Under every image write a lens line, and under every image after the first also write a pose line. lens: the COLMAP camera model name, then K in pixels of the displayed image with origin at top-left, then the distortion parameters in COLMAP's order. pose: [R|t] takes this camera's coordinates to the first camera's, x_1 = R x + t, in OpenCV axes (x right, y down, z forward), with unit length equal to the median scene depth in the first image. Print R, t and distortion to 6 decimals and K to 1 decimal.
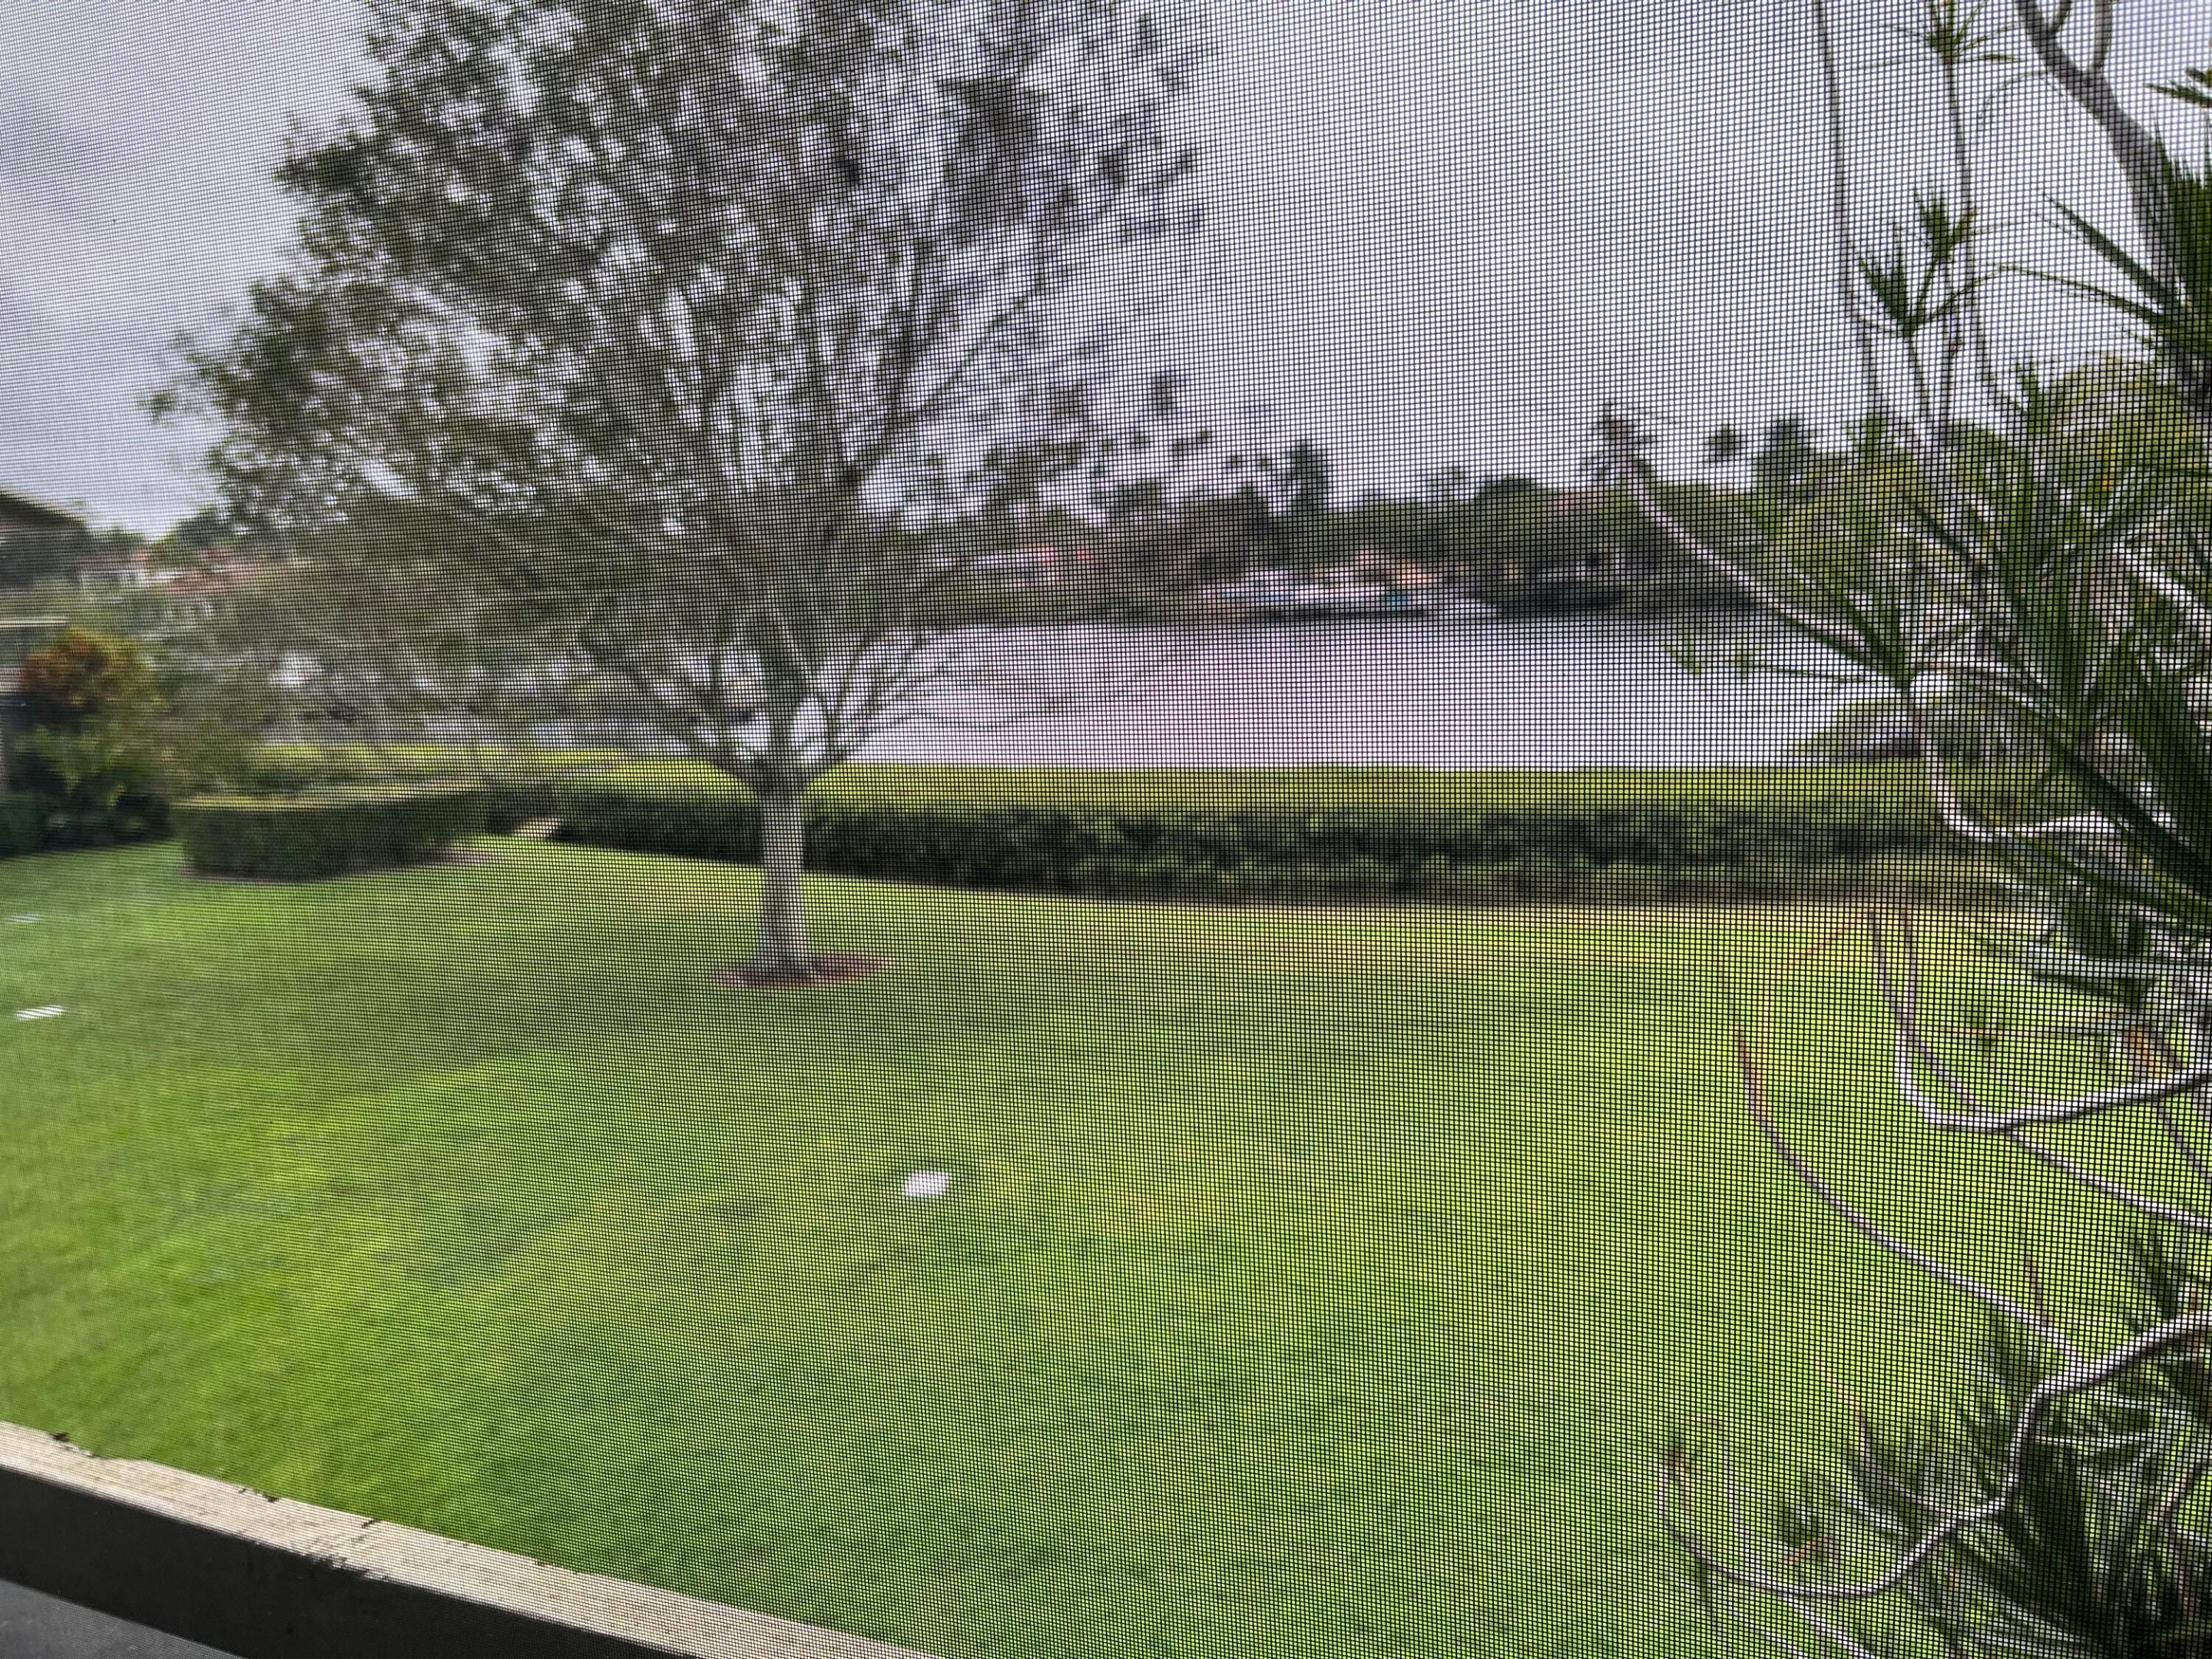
lens RADIAL K [[1708.5, 0, 1105.0], [0, 1708.5, 827.6], [0, 0, 1]] dist [0.029014, -0.021471]
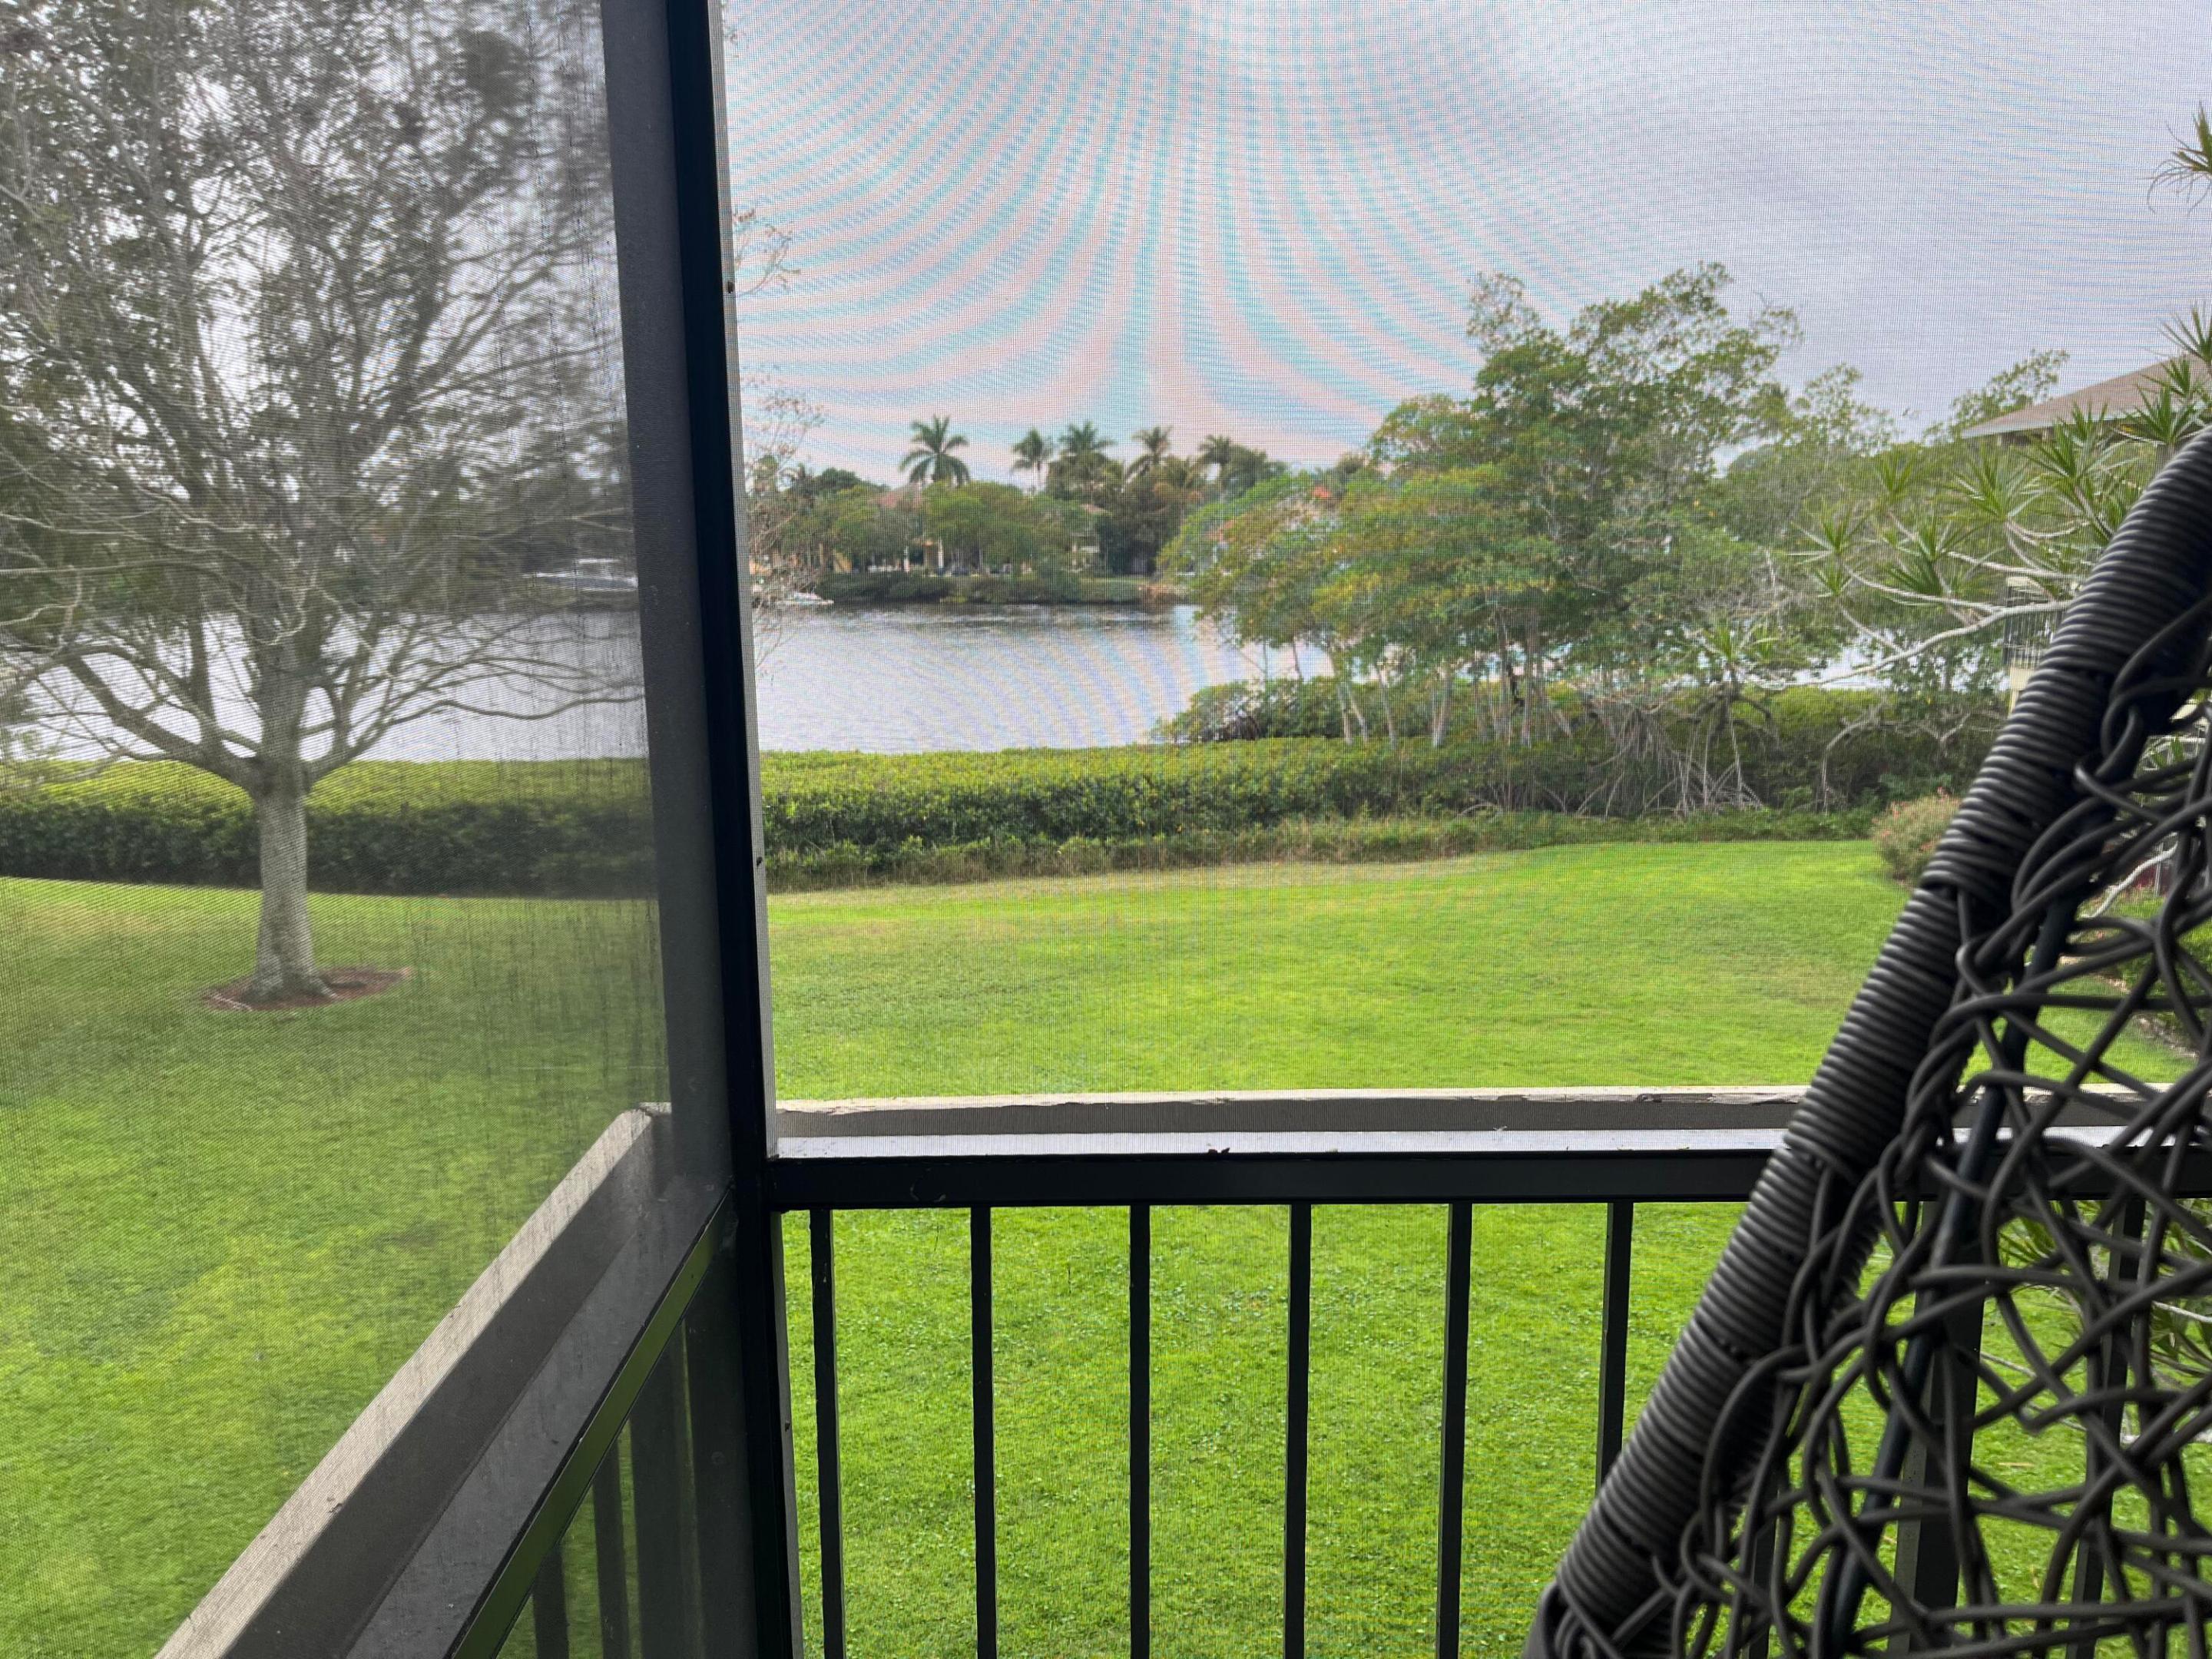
lens RADIAL K [[1708.5, 0, 1092.8], [0, 1708.5, 822.1], [0, 0, 1]] dist [0.029014, -0.021471]
pose [[0.923050, -0.039132, 0.382685, -0.100413], [0.038295, 0.999218, 0.009806, 0.001606], [-0.382770, 0.005603, 0.923827, -0.003890]]
